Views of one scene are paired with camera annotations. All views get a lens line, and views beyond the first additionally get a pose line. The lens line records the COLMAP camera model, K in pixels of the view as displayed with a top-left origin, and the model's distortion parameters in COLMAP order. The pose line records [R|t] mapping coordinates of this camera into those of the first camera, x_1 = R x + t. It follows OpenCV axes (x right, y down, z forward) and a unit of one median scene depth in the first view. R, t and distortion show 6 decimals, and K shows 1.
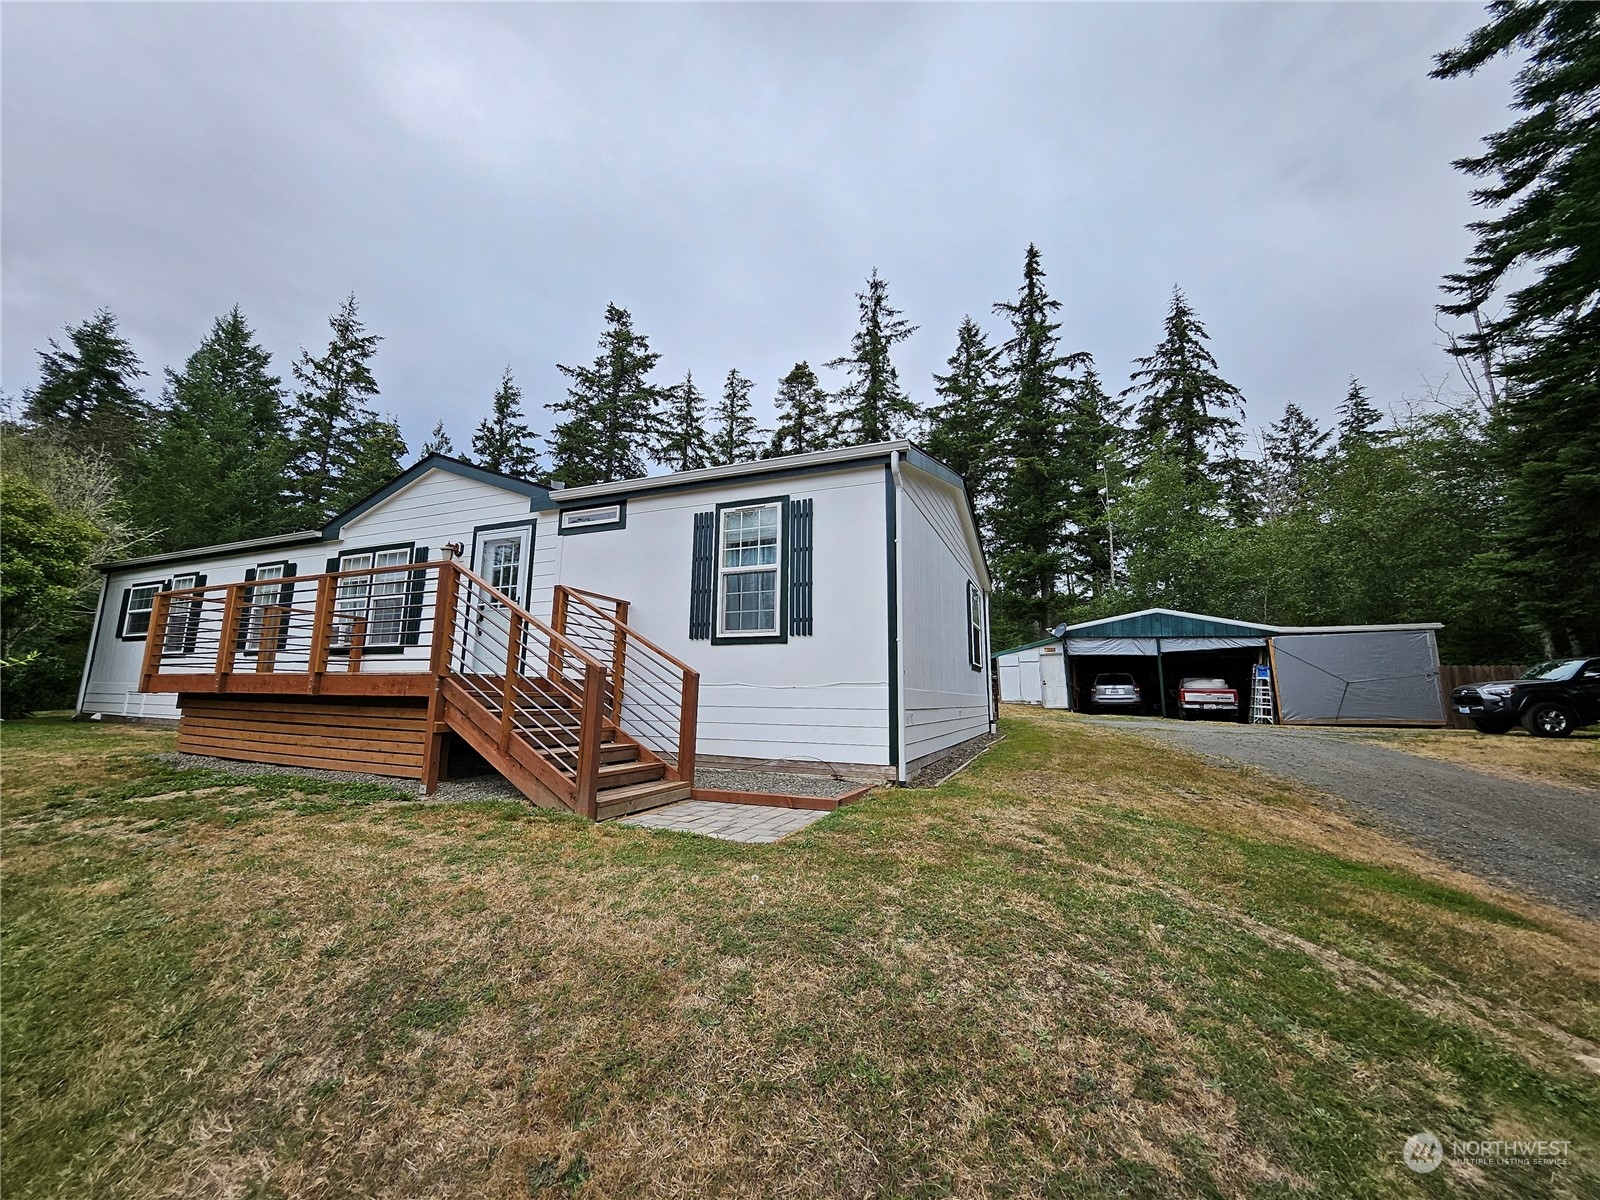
lens RADIAL K [[627.9, 0, 775.7], [0, 627.9, 596.4], [0, 0, 1]] dist [0.000930, -0.001081]
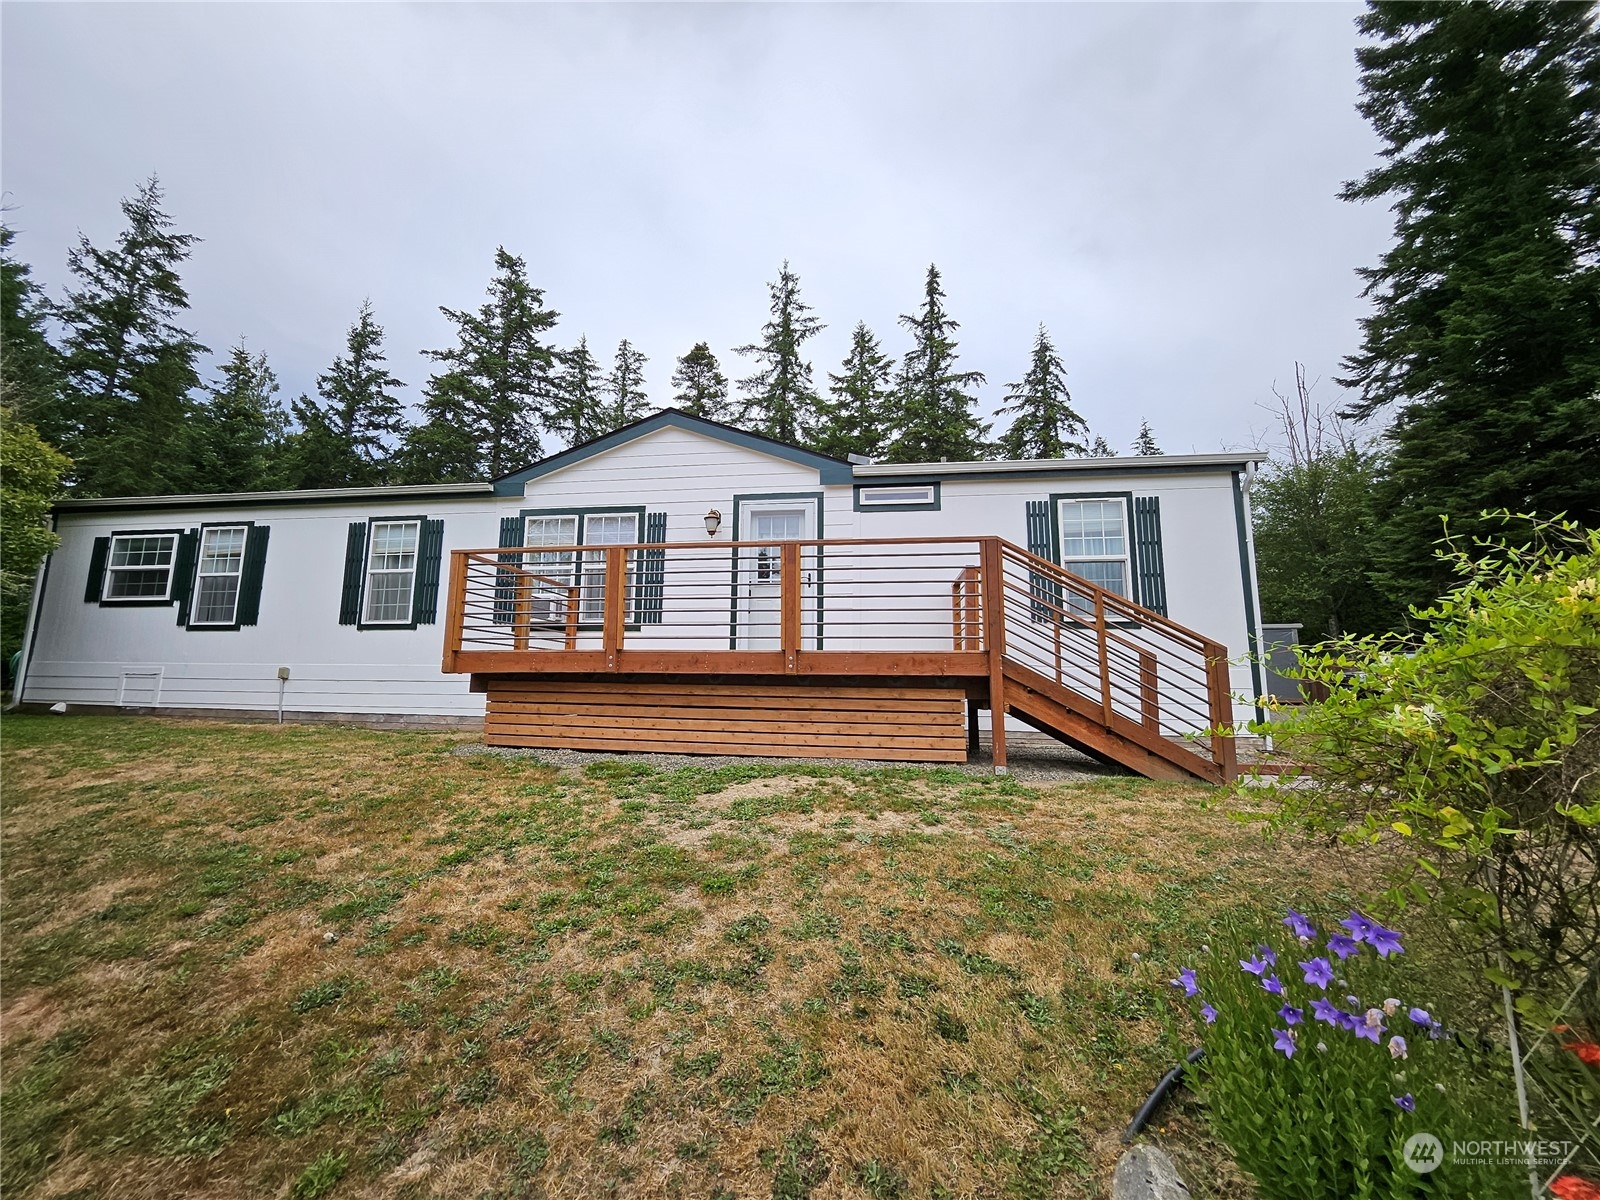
lens RADIAL K [[627.9, 0, 775.7], [0, 627.9, 596.4], [0, 0, 1]] dist [0.000930, -0.001081]
pose [[0.962638, 0.035311, 0.268478, -0.117613], [-0.040842, 0.999052, 0.015040, 0.003790], [-0.267692, -0.025443, 0.963168, 0.016417]]
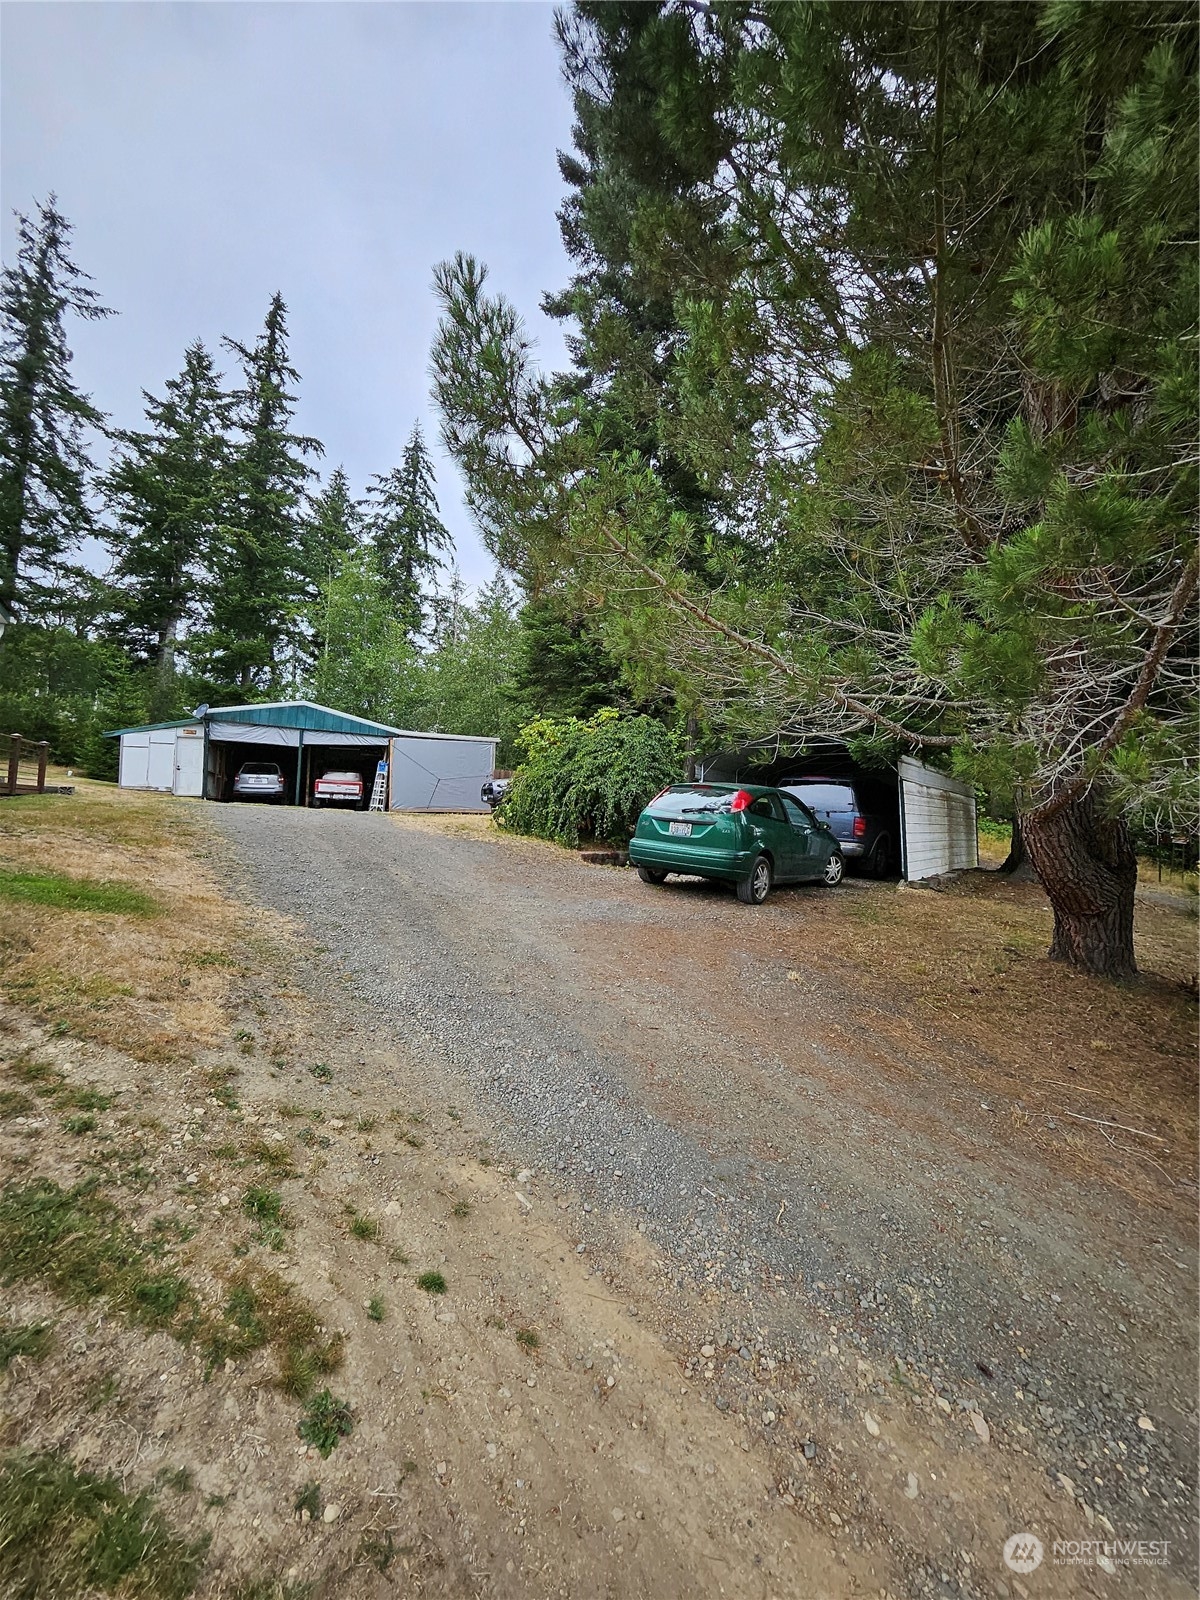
lens RADIAL K [[626.6, 0, 603.3], [0, 626.6, 780.8], [0, 0, 1]] dist [-0.000070, -0.002794]
pose [[0.651384, 0.051843, 0.756975, 0.068593], [-0.141678, 0.988427, 0.054220, 0.010034], [-0.745404, -0.142565, 0.651190, -0.018525]]
